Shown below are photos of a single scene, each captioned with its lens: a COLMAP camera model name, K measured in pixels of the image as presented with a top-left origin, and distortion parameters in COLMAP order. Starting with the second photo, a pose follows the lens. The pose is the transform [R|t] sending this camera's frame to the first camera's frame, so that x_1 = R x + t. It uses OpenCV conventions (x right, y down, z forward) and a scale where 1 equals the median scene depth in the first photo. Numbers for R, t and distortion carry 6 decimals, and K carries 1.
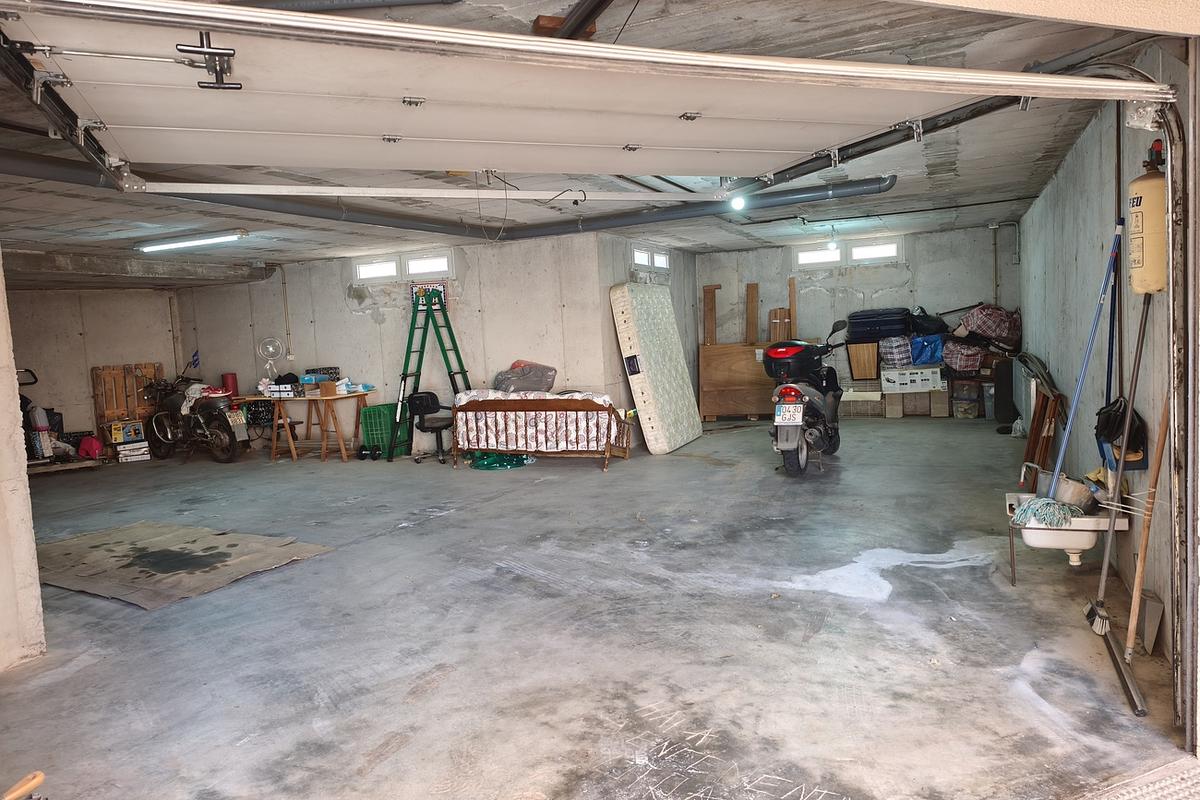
lens RADIAL K [[802.3, 0, 600.0], [0, 802.3, 400.0], [0, 0, 1]] dist [0.050374, -0.054996]
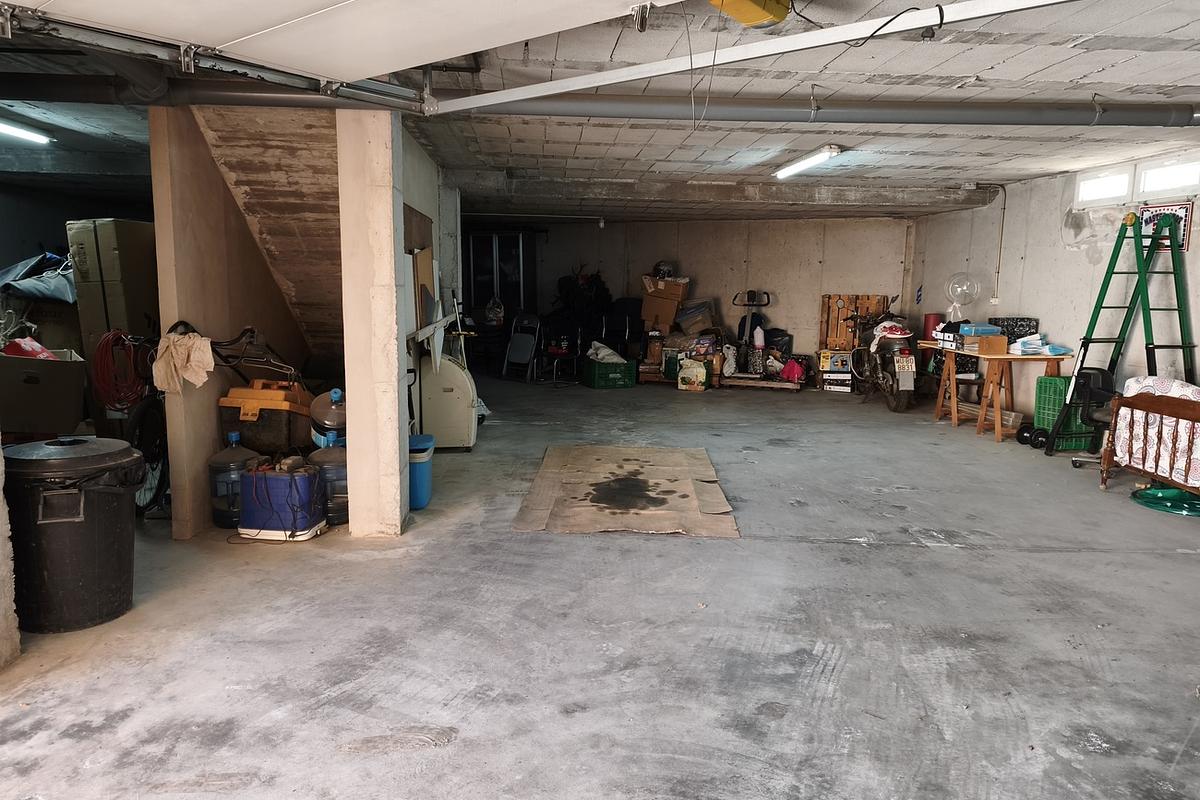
lens RADIAL K [[802.3, 0, 600.0], [0, 802.3, 400.0], [0, 0, 1]] dist [0.050374, -0.054996]
pose [[0.470844, 0.191972, -0.861077, 0.191145], [-0.118315, 0.980961, 0.154004, -0.041947], [0.874247, 0.029367, 0.484592, 0.321686]]
